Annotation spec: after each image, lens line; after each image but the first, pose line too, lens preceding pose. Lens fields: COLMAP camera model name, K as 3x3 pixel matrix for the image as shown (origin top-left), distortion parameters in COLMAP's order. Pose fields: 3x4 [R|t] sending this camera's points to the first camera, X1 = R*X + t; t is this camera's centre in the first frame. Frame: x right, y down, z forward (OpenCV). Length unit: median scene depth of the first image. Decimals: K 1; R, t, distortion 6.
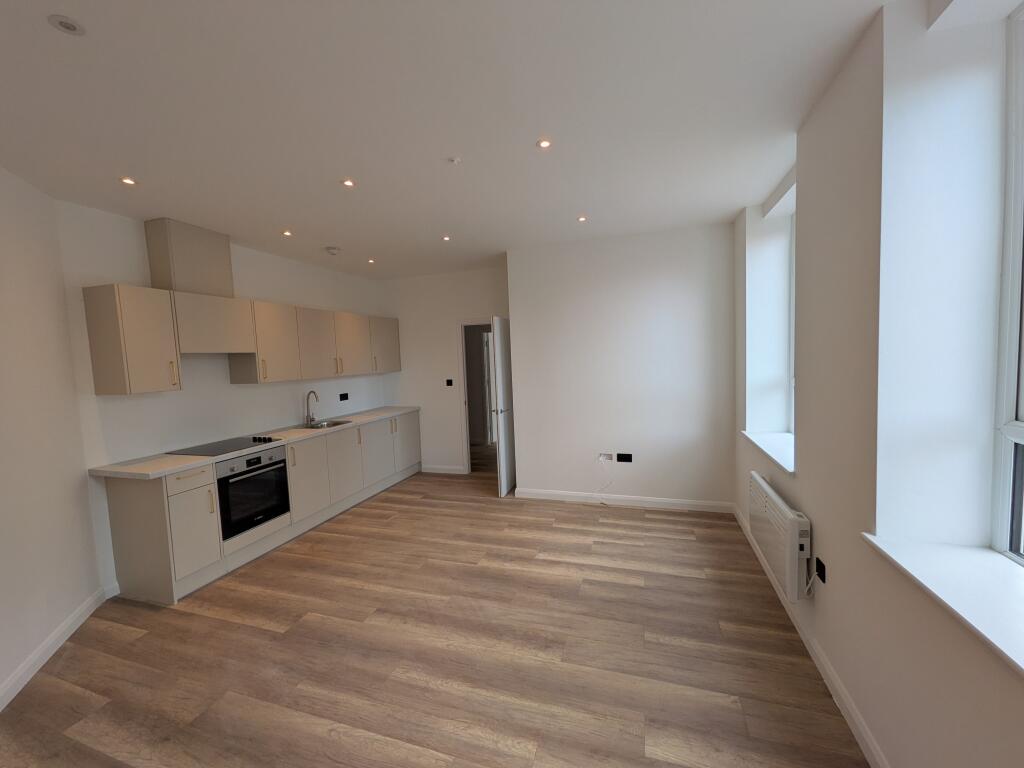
lens RADIAL K [[415.3, 0, 512.0], [0, 415.3, 384.0], [0, 0, 1]] dist [-0.002104, -0.000061]
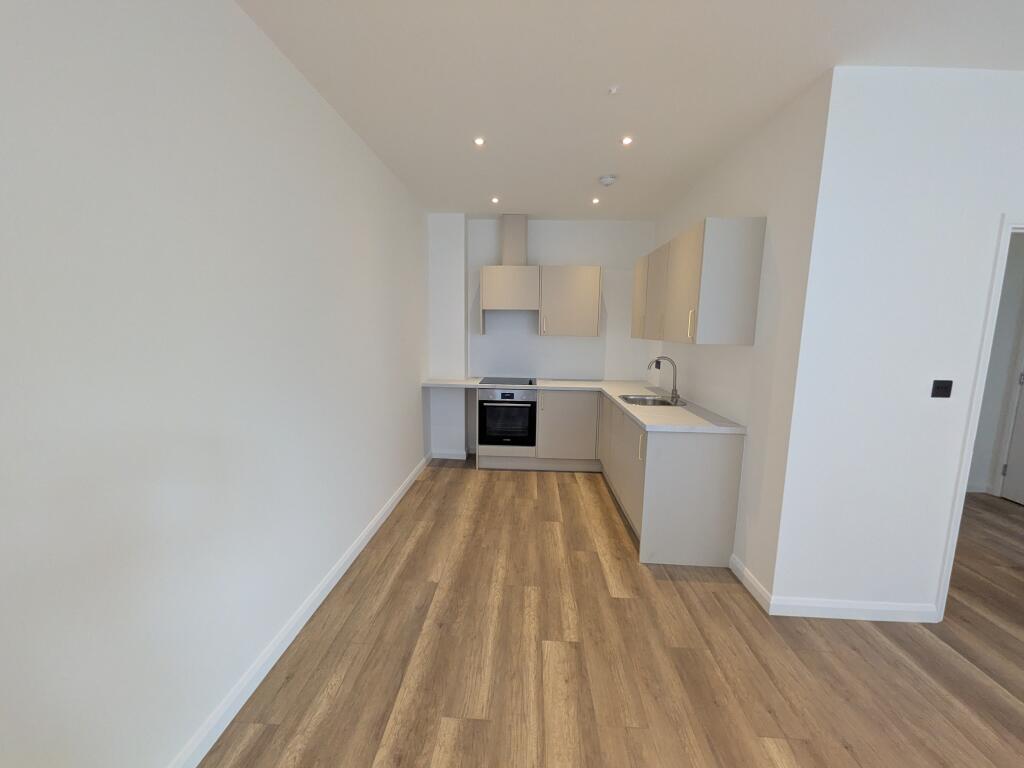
lens RADIAL K [[415.3, 0, 512.0], [0, 415.3, 384.0], [0, 0, 1]] dist [-0.002104, -0.000061]
pose [[0.271135, 0.172303, -0.946994, 0.577858], [-0.098740, 0.983636, 0.150700, -0.042702], [0.957463, 0.052646, 0.283711, 0.632471]]
